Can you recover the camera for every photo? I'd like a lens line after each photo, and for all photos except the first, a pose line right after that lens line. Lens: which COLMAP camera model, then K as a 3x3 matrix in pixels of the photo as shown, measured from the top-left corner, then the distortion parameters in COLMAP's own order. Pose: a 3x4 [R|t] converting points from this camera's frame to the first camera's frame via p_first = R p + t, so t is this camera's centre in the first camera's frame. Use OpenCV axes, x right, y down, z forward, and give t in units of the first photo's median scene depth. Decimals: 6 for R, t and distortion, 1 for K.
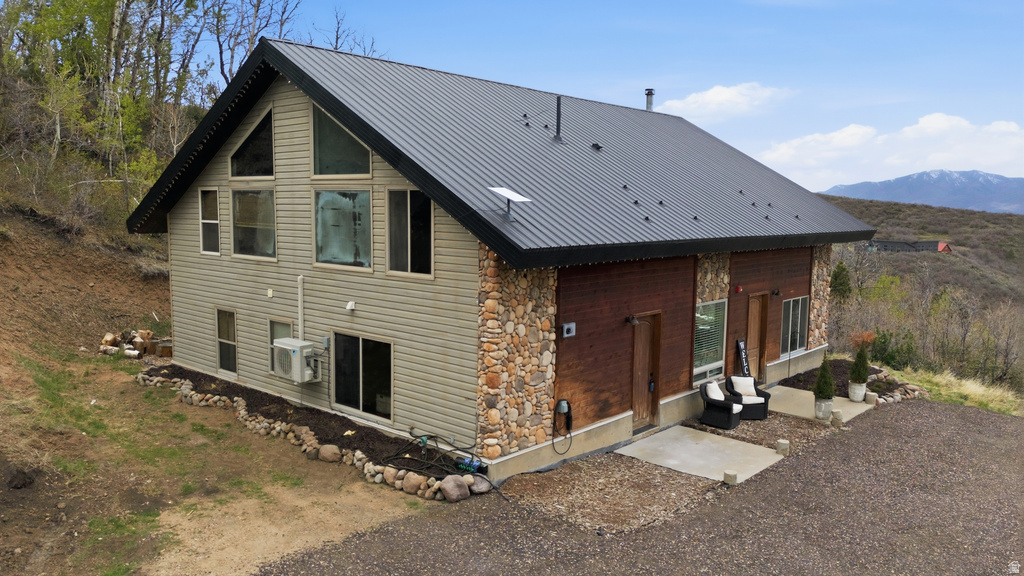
lens RADIAL K [[752.2, 0, 512.0], [0, 752.2, 288.0], [0, 0, 1]] dist [0.063122, -0.041502]
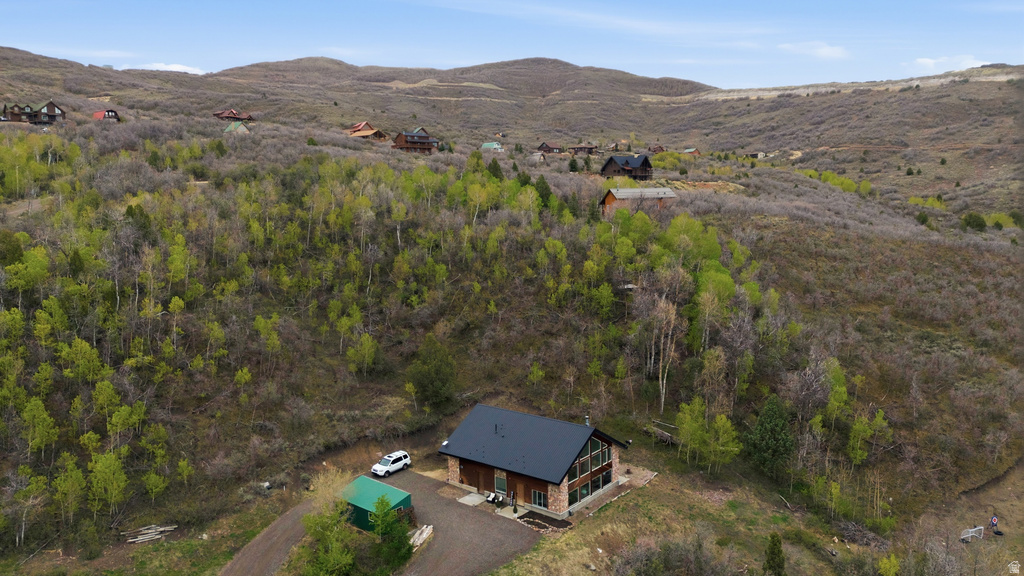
lens RADIAL K [[745.9, 0, 512.0], [0, 745.9, 288.0], [0, 0, 1]] dist [0.103884, -0.101423]
pose [[0.058614, 0.100420, -0.993217, 5.497505], [-0.093000, 0.991150, 0.094722, -1.830239], [0.993939, 0.086817, 0.067434, 0.793952]]
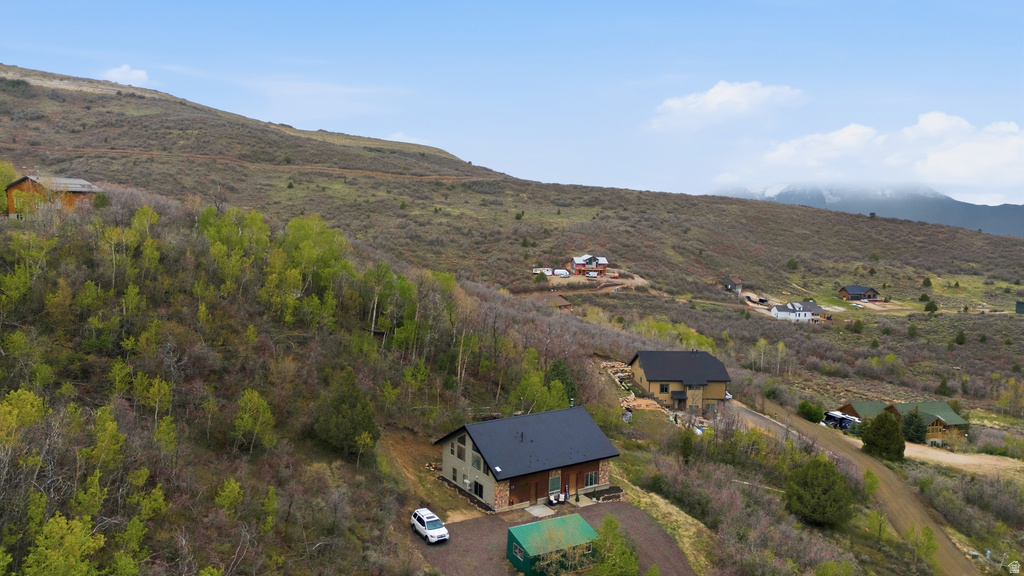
lens RADIAL K [[752.2, 0, 512.0], [0, 752.2, 288.0], [0, 0, 1]] dist [0.063122, -0.041502]
pose [[0.967308, 0.038244, -0.250706, 1.329531], [-0.040007, 0.999197, -0.001941, -1.323274], [0.250430, 0.011907, 0.968061, -4.186612]]
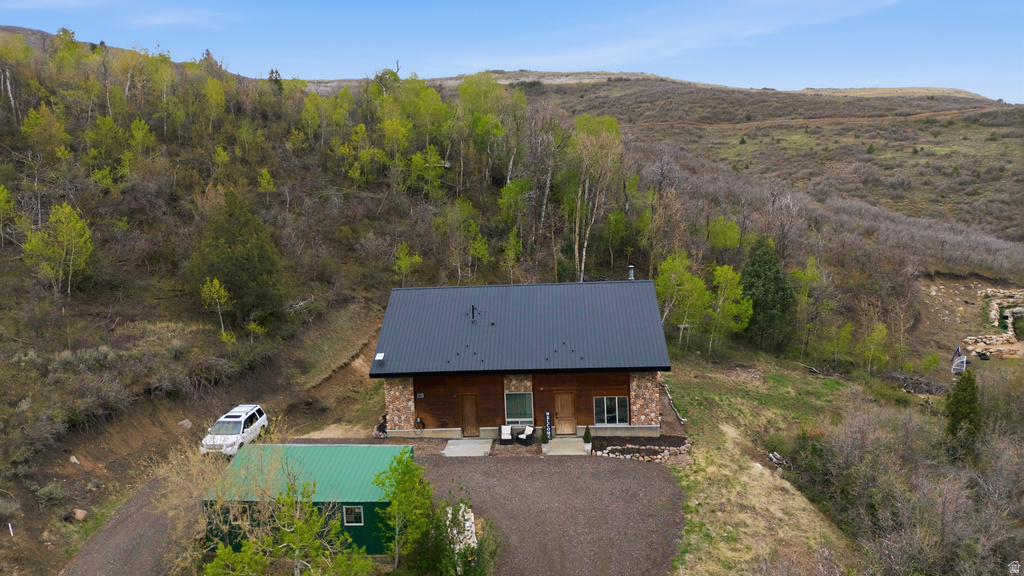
lens RADIAL K [[745.9, 0, 512.0], [0, 745.9, 288.0], [0, 0, 1]] dist [0.103884, -0.101423]
pose [[0.616442, 0.061906, -0.784963, 2.478734], [-0.038088, 0.998082, 0.048803, -0.506879], [0.786478, -0.000187, 0.617618, -0.561174]]
